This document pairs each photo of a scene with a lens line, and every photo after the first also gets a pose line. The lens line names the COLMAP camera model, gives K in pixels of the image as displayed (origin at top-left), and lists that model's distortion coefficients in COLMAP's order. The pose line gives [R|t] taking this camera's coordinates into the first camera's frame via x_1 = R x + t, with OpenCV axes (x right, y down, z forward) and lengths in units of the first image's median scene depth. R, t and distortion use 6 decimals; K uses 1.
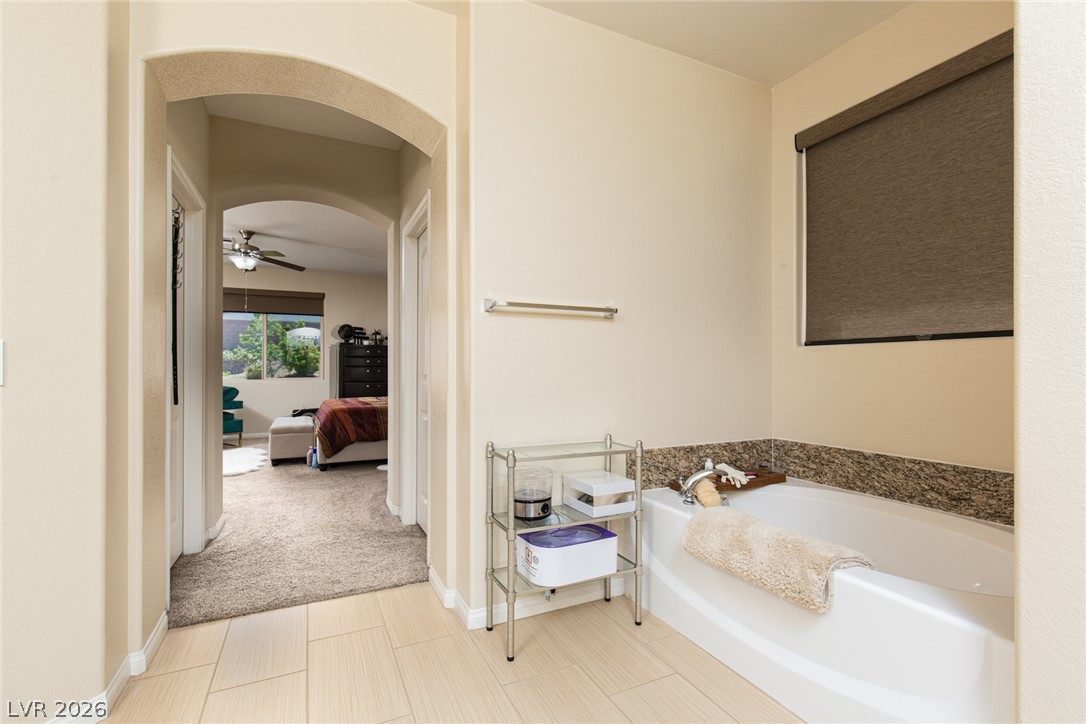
lens RADIAL K [[492.7, 0, 543.7], [0, 492.7, 366.5], [0, 0, 1]] dist [0.001709, -0.000307]
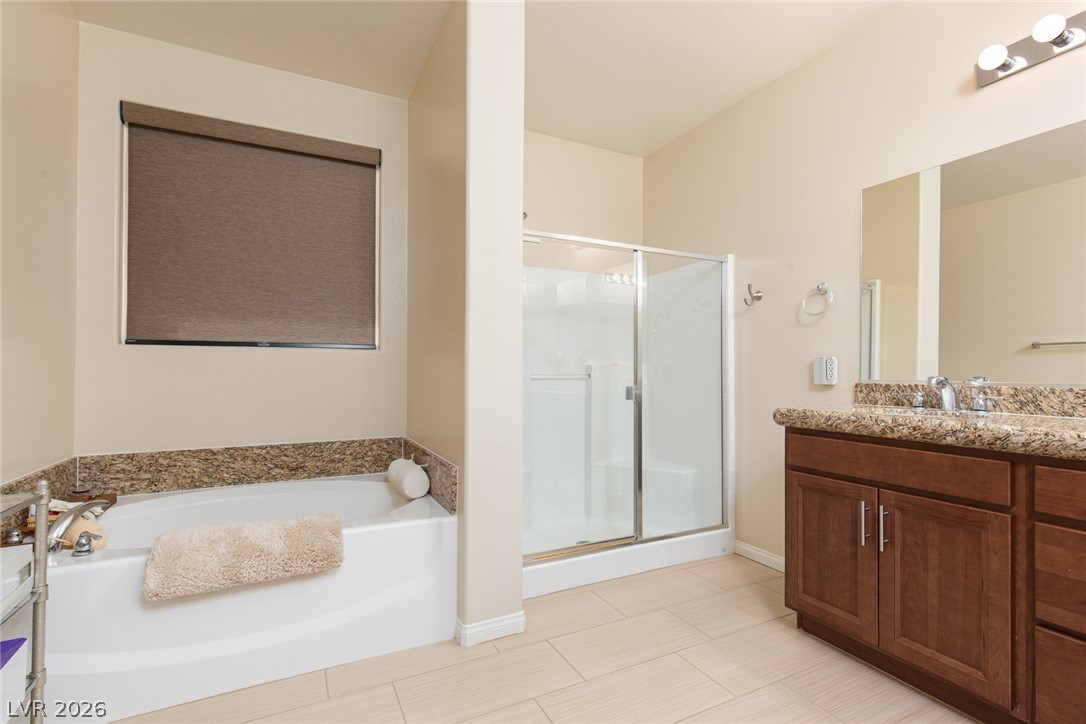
lens RADIAL K [[492.7, 0, 543.7], [0, 492.7, 366.5], [0, 0, 1]] dist [0.001709, -0.000307]
pose [[-0.018053, 0.005696, 0.999821, -0.428639], [-0.008541, 0.999946, -0.005851, -0.003148], [-0.999801, -0.008645, -0.018004, 0.309630]]
